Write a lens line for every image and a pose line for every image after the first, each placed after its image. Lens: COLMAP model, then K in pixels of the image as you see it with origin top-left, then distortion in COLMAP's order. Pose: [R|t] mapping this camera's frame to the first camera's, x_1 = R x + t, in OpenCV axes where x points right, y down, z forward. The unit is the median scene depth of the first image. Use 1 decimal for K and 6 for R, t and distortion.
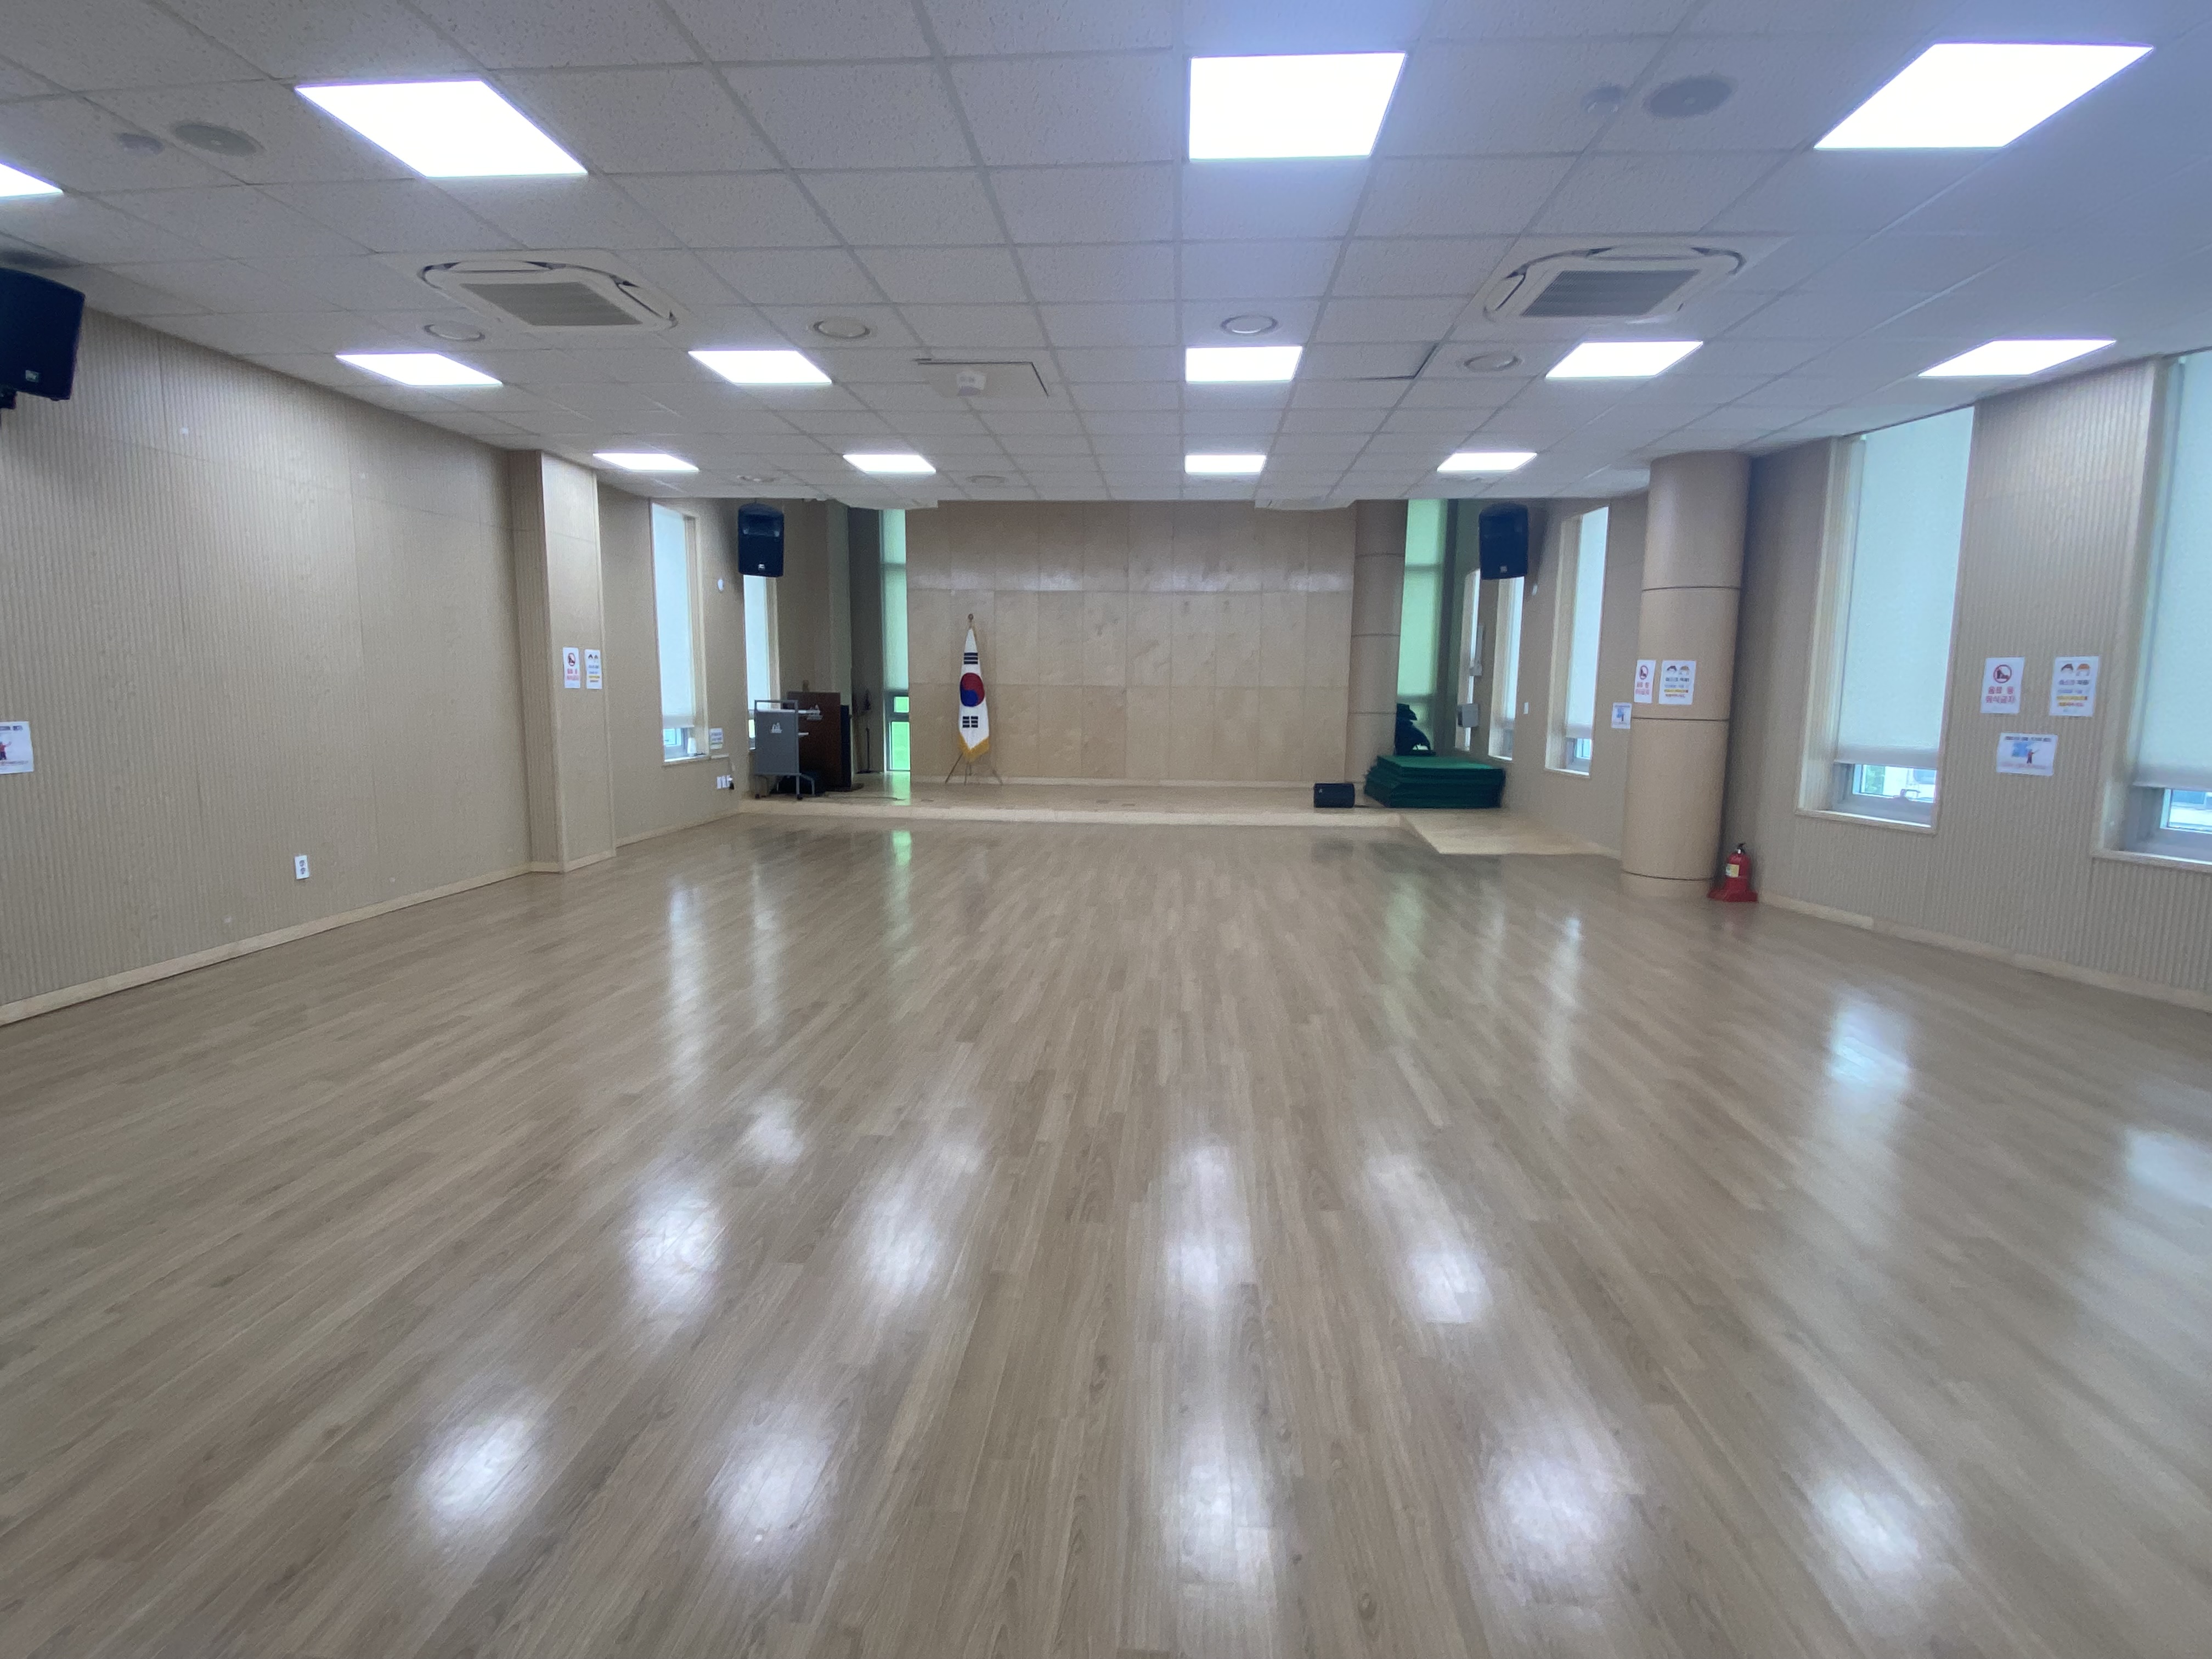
lens RADIAL K [[1020.6, 0, 1106.0], [0, 1020.6, 829.5], [0, 0, 1]] dist [0.078248, -0.079165]
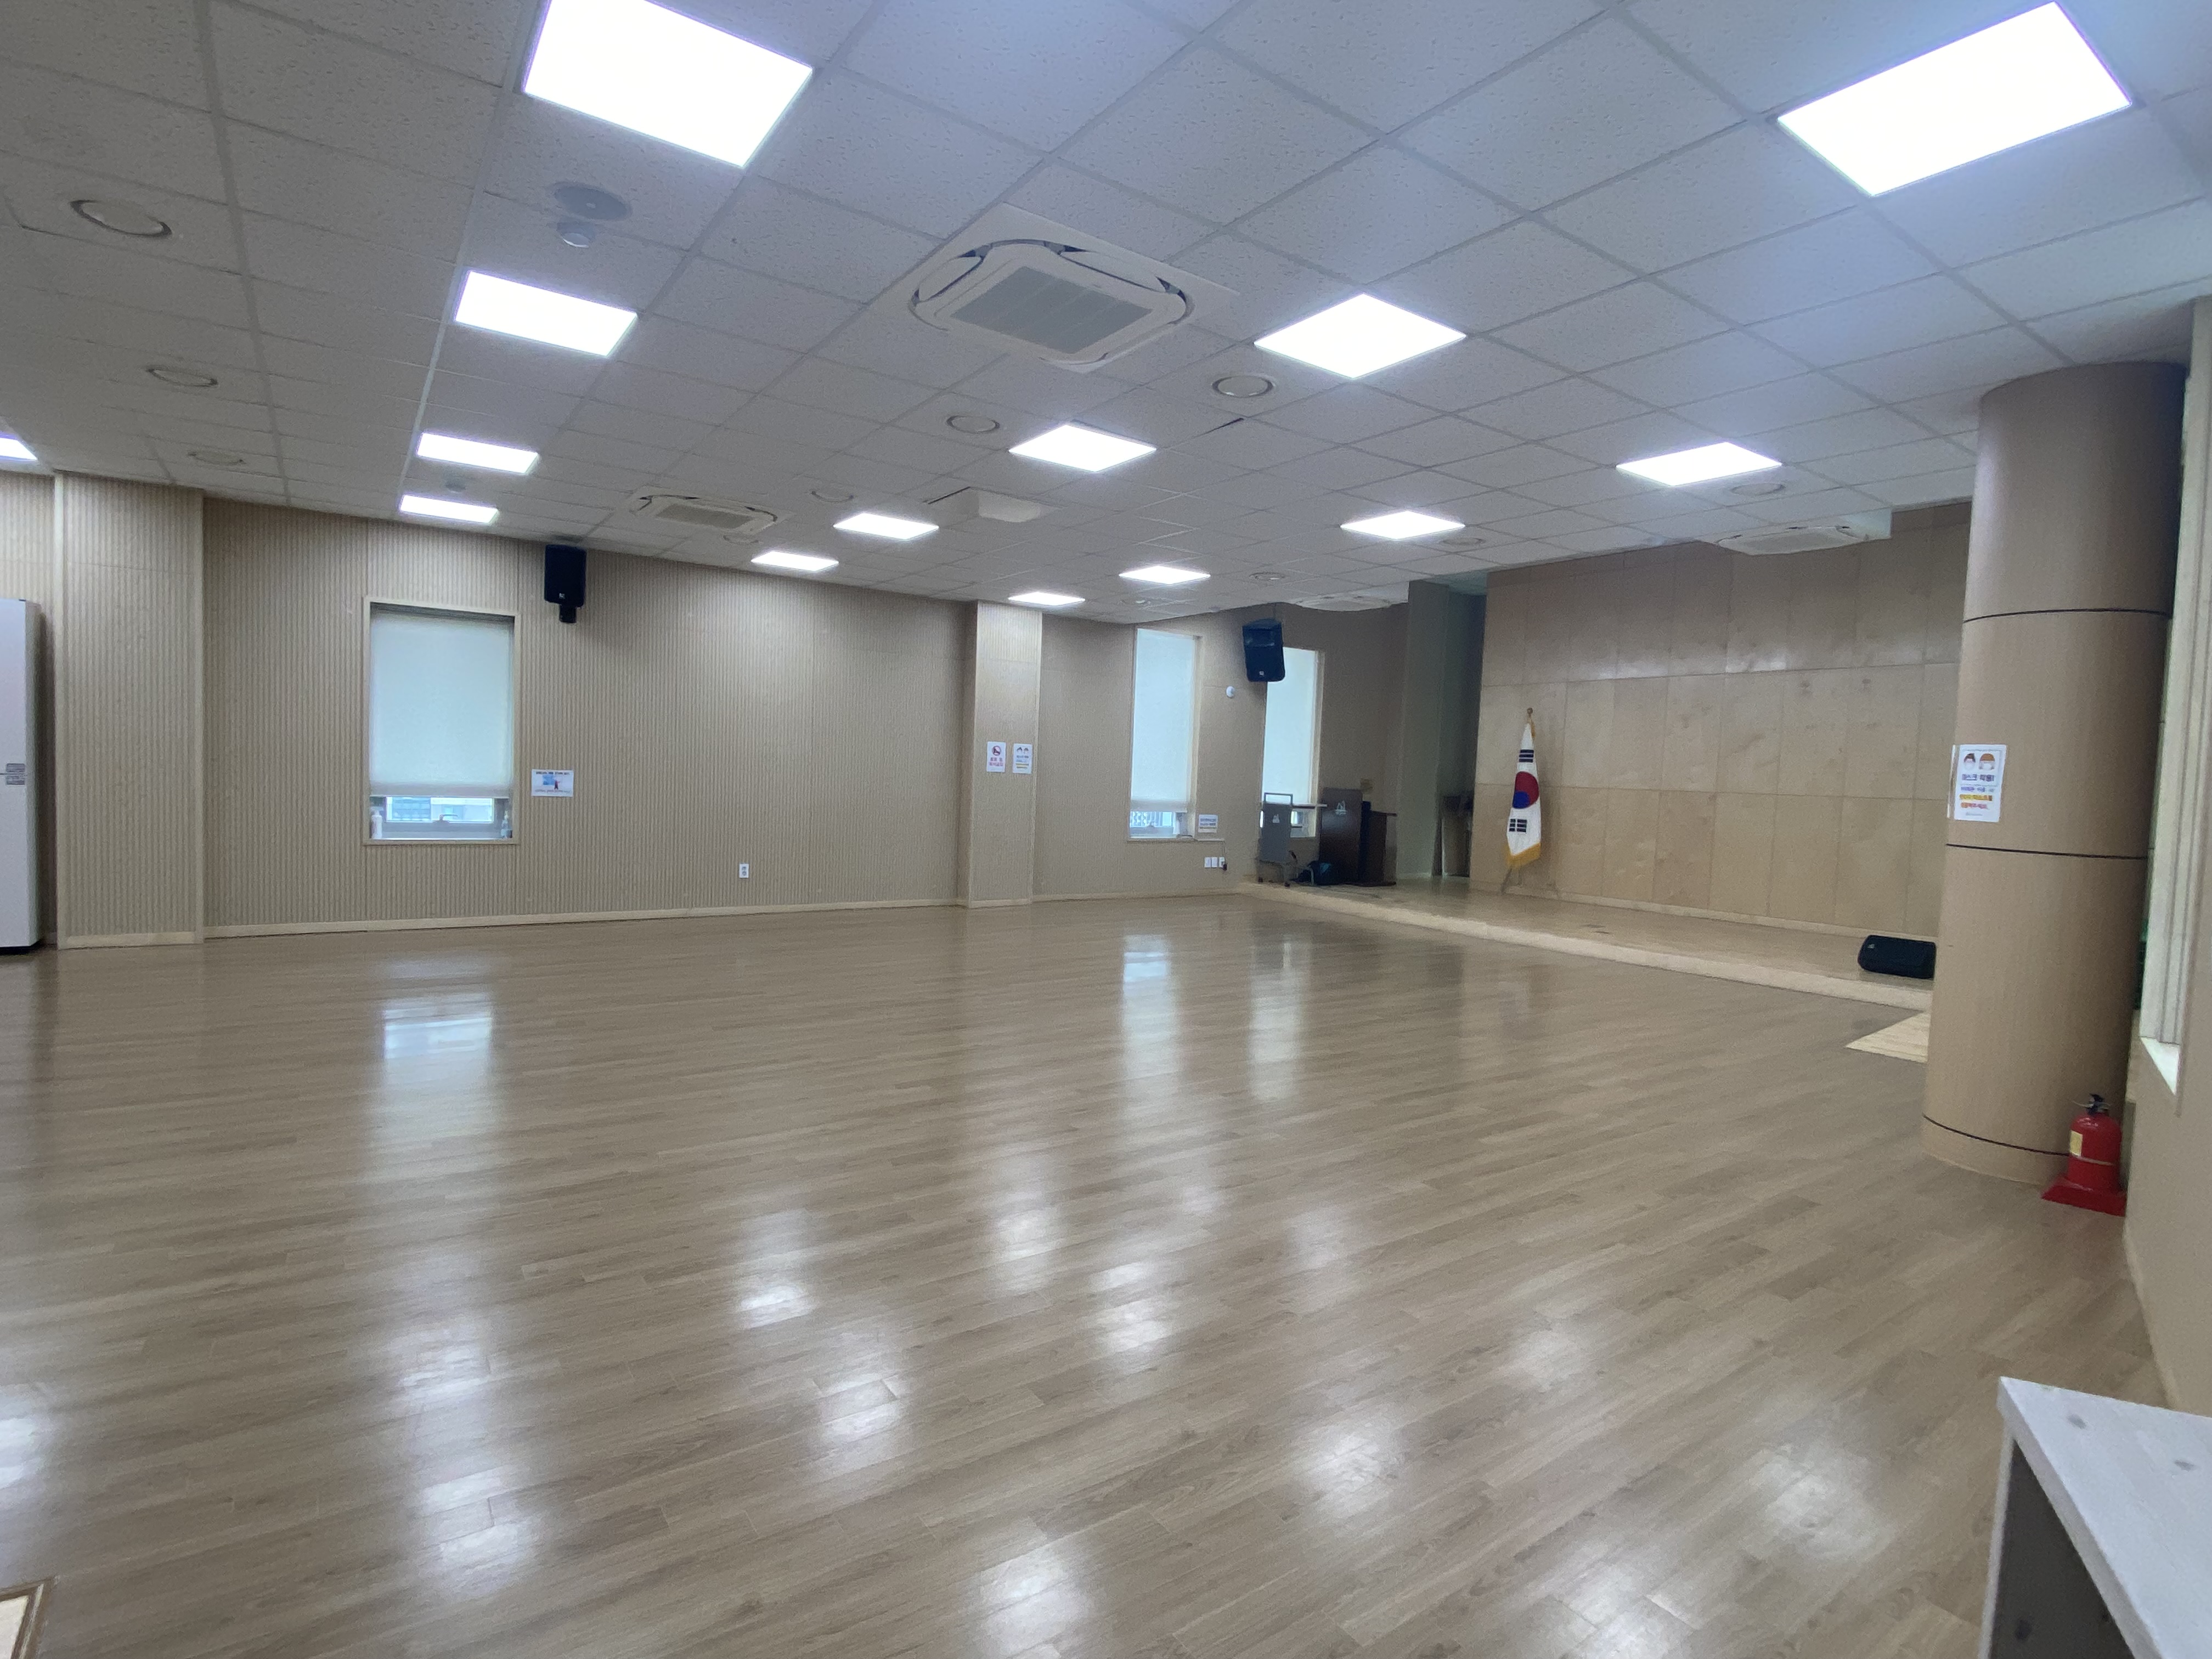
lens RADIAL K [[1020.6, 0, 1106.0], [0, 1020.6, 829.5], [0, 0, 1]] dist [0.078248, -0.079165]
pose [[0.660076, 0.056838, -0.749046, 0.406815], [-0.135003, 0.989874, -0.043855, -0.017124], [0.738968, 0.130071, 0.661065, 0.173217]]
